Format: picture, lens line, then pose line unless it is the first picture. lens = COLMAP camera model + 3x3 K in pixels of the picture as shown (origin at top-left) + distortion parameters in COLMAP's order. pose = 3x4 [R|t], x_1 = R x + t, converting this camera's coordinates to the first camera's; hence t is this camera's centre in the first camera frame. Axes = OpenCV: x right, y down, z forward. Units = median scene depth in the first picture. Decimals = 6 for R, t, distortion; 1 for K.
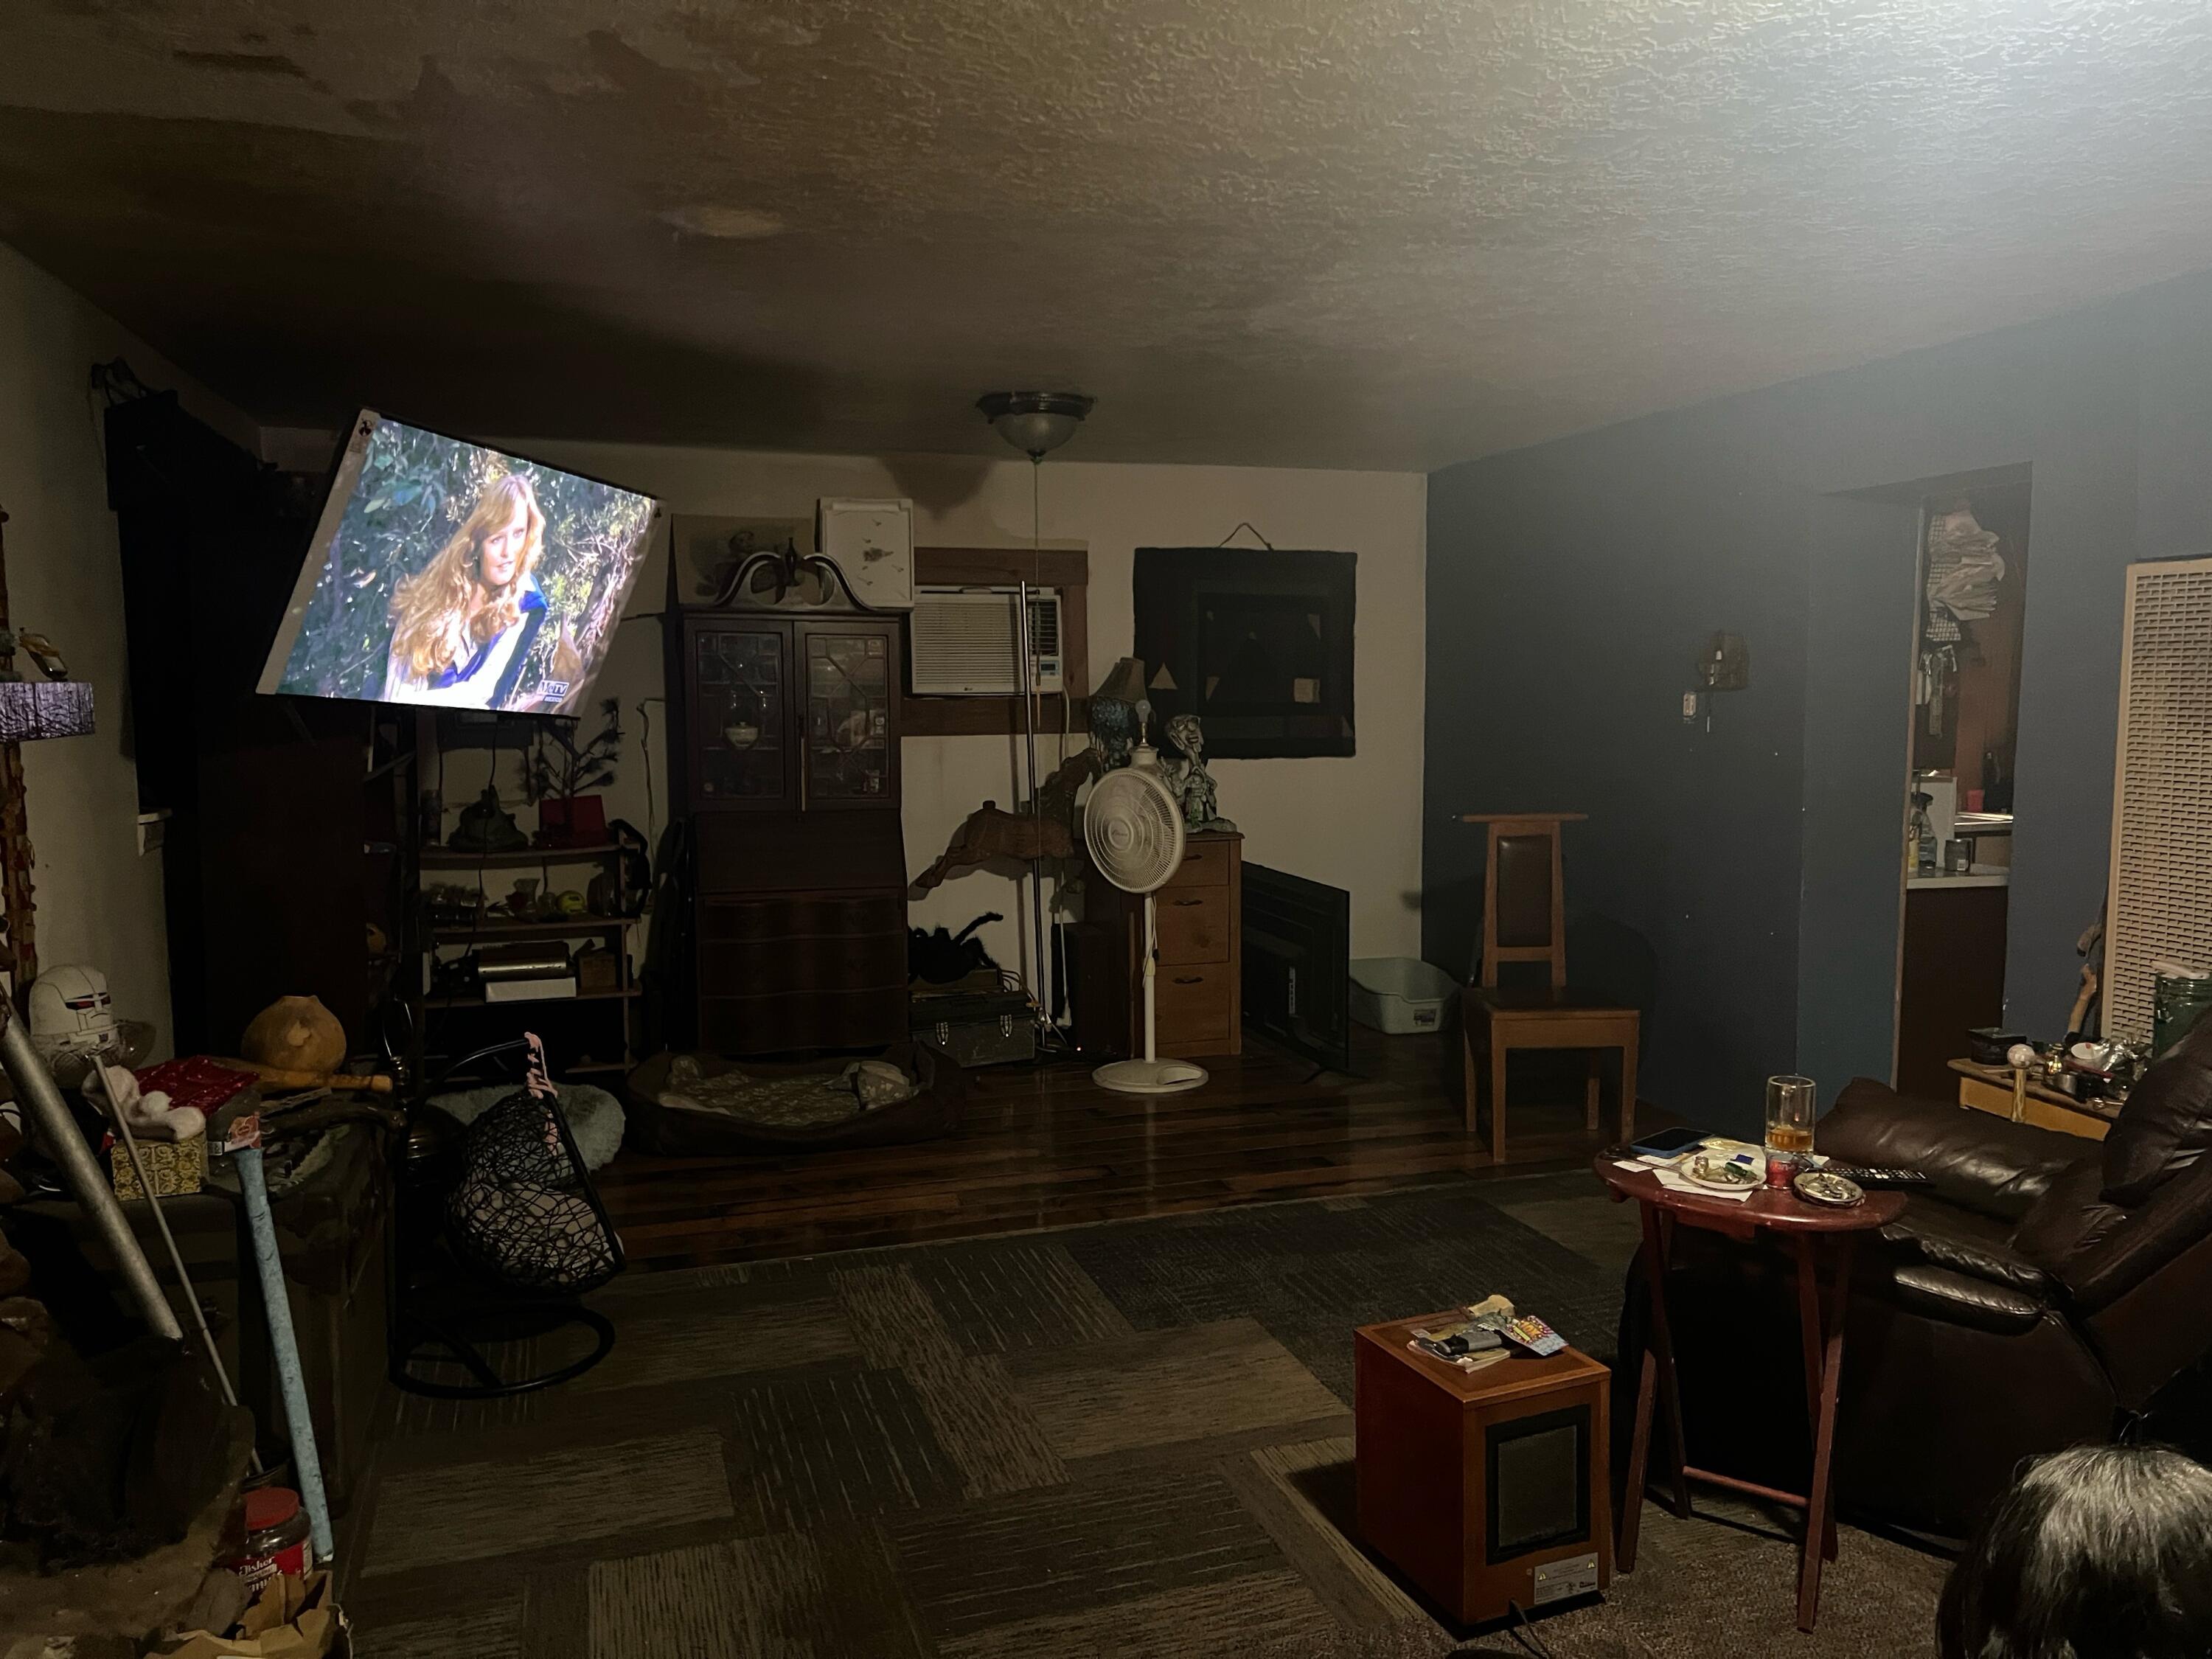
lens RADIAL K [[1685.1, 0, 1106.5], [0, 1685.1, 827.7], [0, 0, 1]] dist [0.044031, -0.039168]
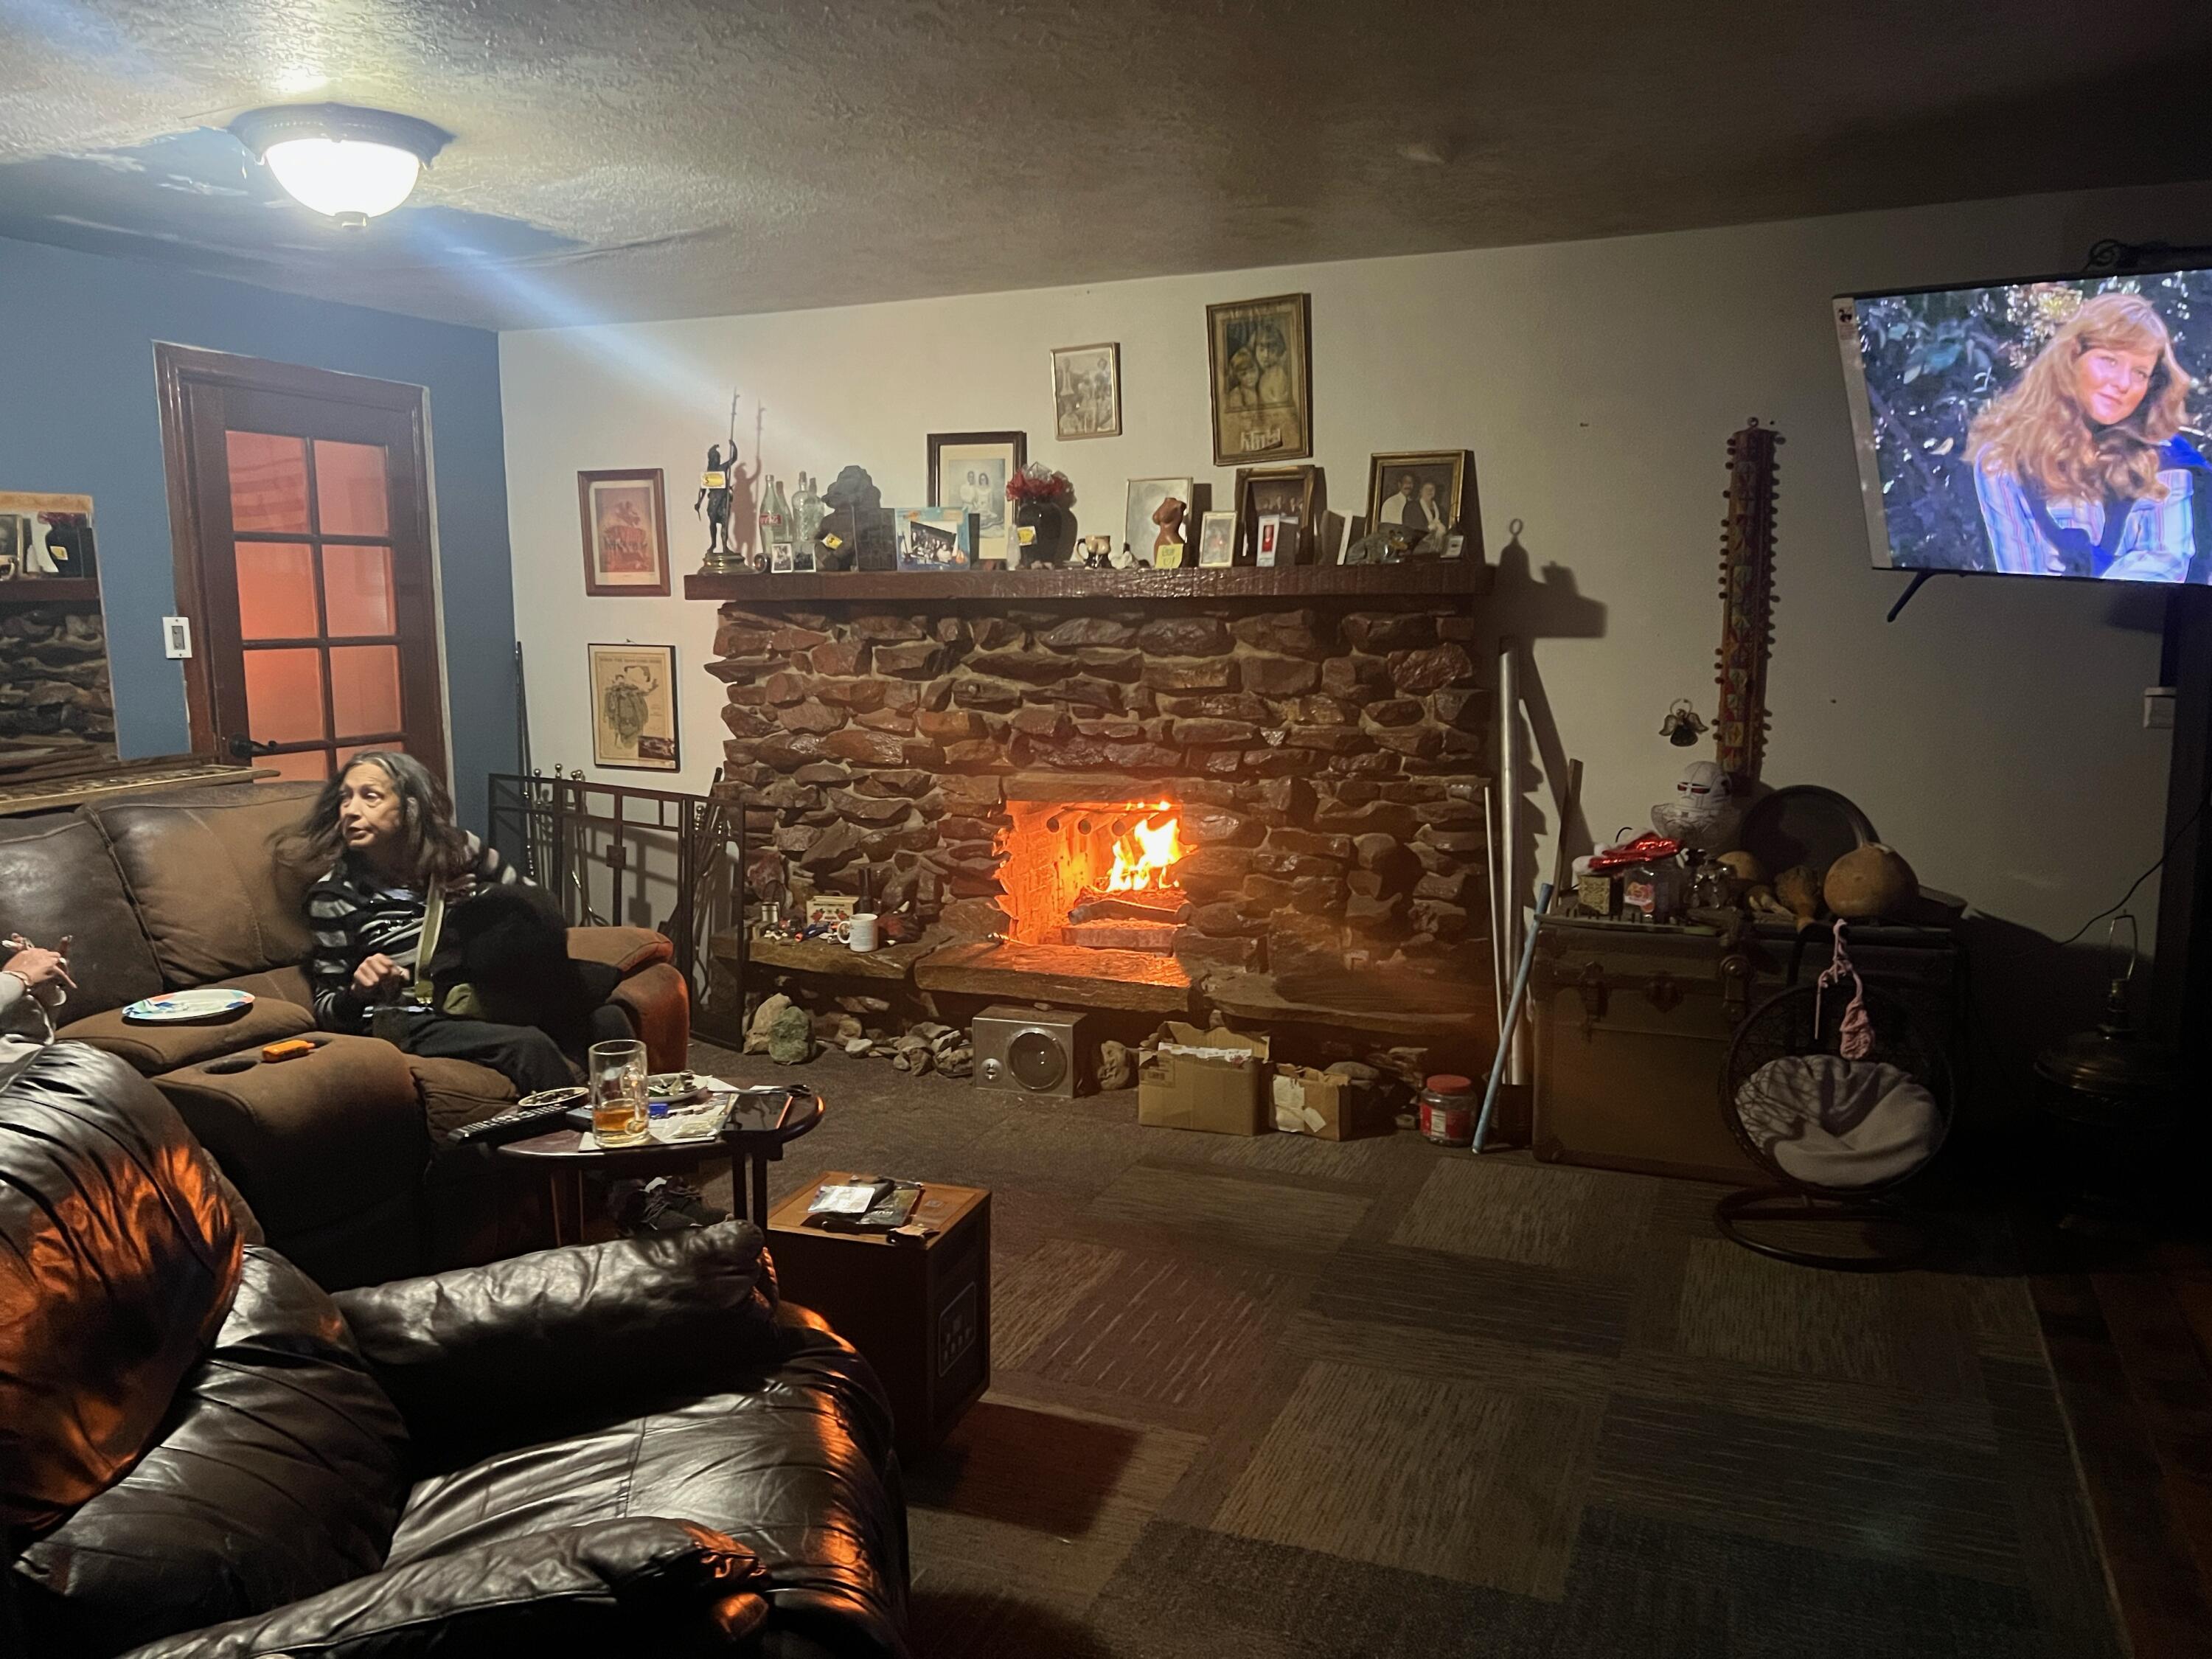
lens RADIAL K [[1685.1, 0, 1107.7], [0, 1685.1, 831.3], [0, 0, 1]] dist [0.044031, -0.039168]
pose [[-0.655486, 0.114310, -0.746506, 0.648390], [-0.058973, 0.977712, 0.201496, -0.097660], [0.752901, 0.176102, -0.634135, 1.289724]]
